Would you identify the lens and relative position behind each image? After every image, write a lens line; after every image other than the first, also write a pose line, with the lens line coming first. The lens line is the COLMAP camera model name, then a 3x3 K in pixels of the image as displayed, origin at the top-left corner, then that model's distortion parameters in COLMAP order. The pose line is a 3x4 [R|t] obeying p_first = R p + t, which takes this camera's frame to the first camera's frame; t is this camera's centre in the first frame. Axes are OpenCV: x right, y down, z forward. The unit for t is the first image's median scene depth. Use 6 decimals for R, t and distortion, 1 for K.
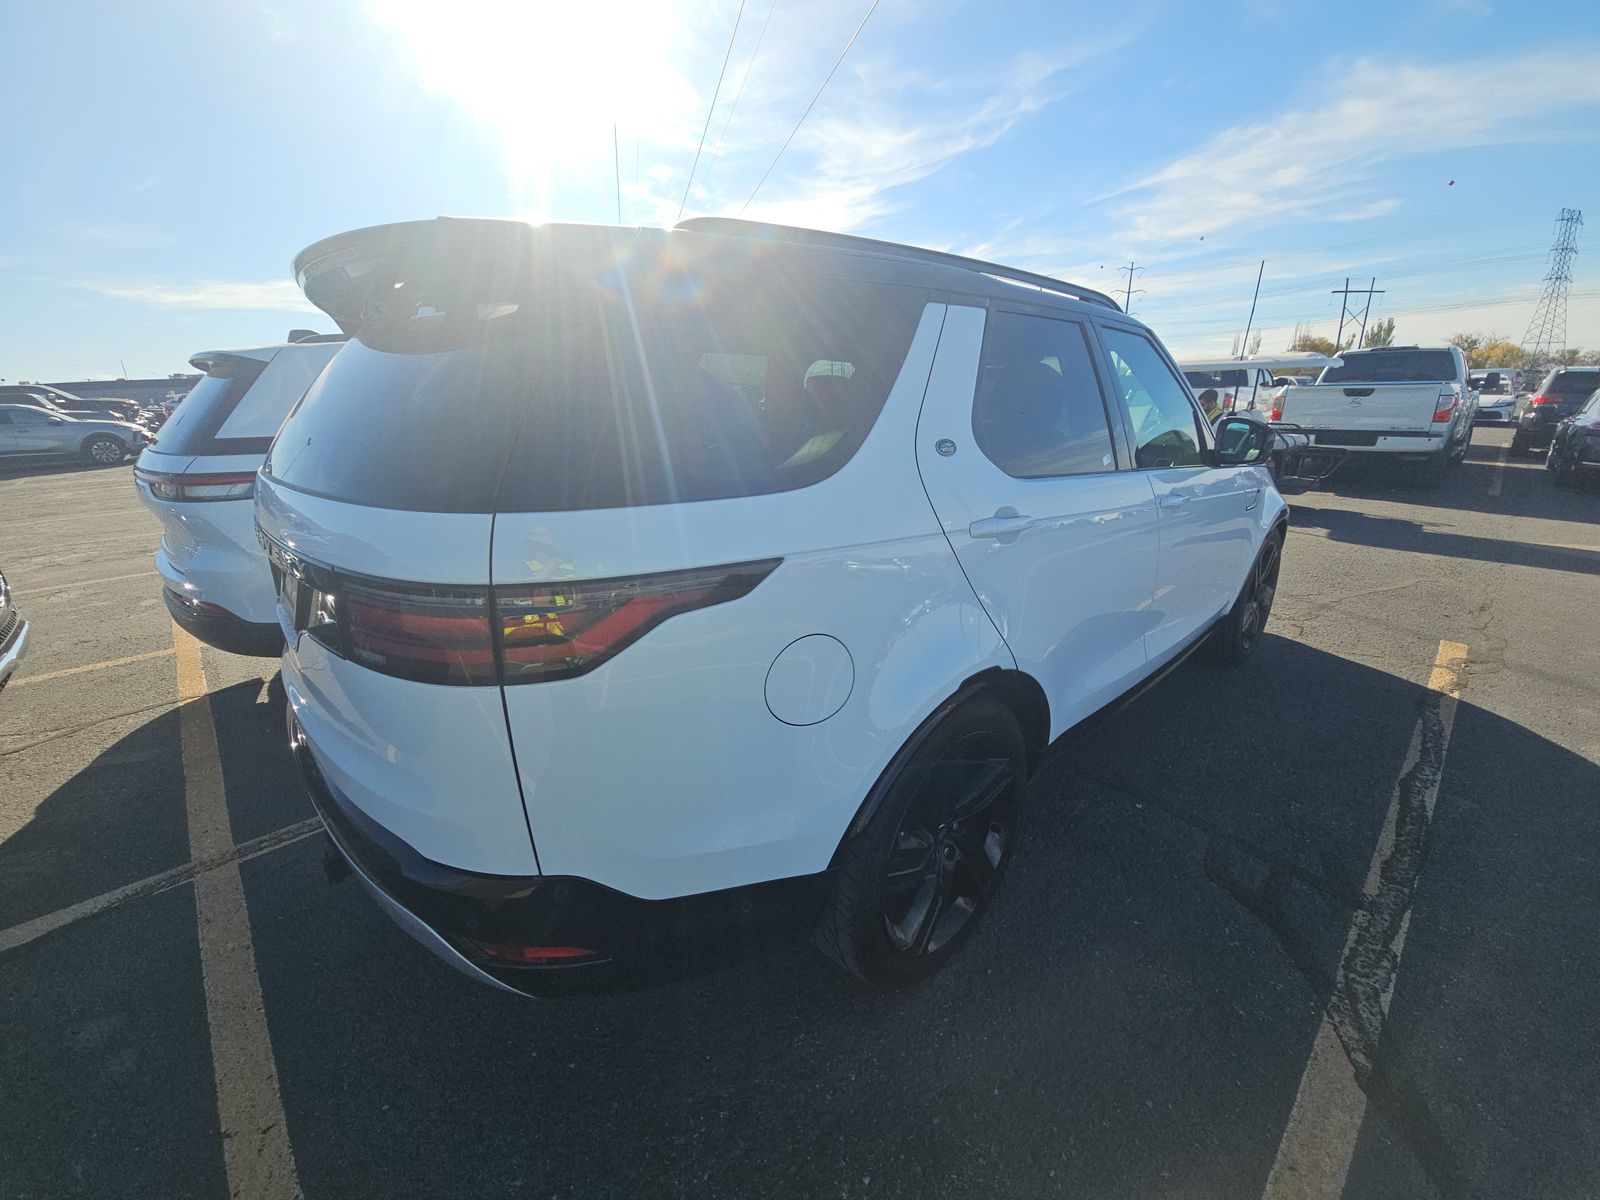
lens RADIAL K [[651.6, 0, 795.2], [0, 651.6, 597.9], [0, 0, 1]] dist [-0.001364, -0.000126]
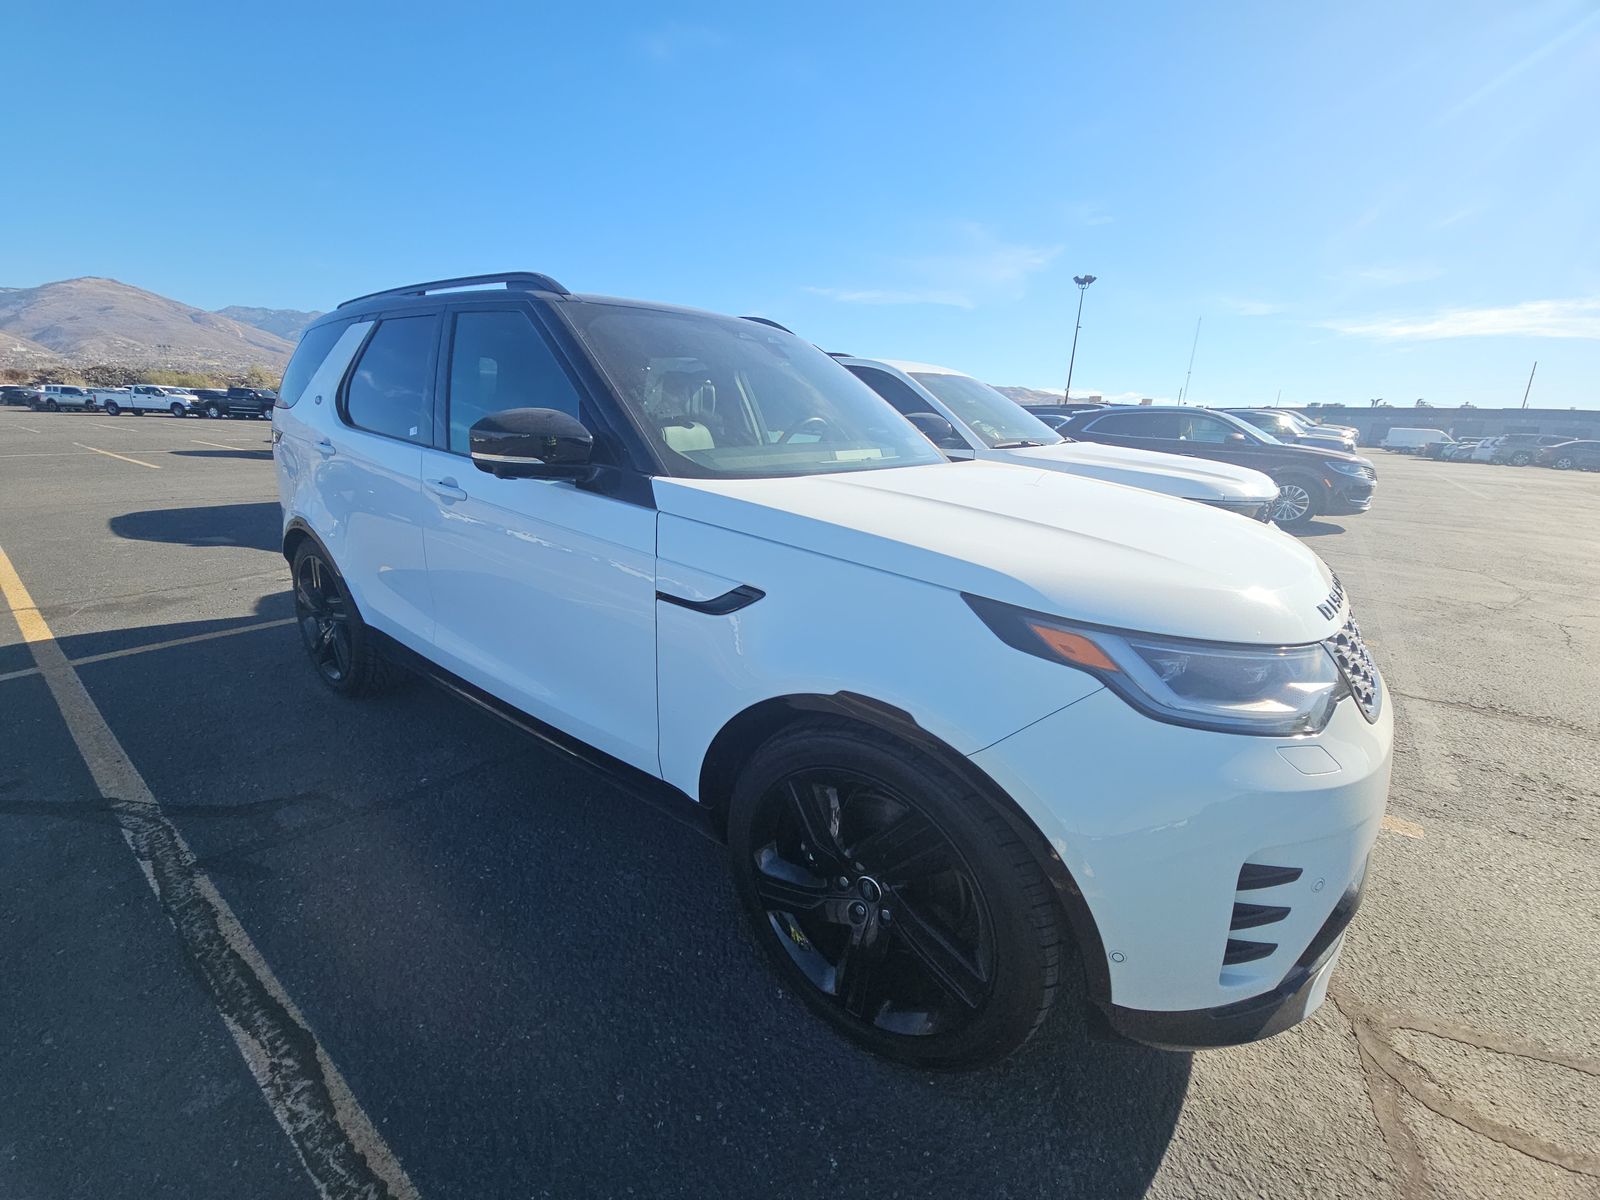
lens RADIAL K [[651.6, 0, 795.2], [0, 651.6, 597.9], [0, 0, 1]] dist [-0.001364, -0.000126]
pose [[0.175799, 0.299016, -0.937915, 1.760688], [-0.330431, 0.915401, 0.229904, -0.431773], [0.927313, 0.269499, 0.259731, 1.406765]]
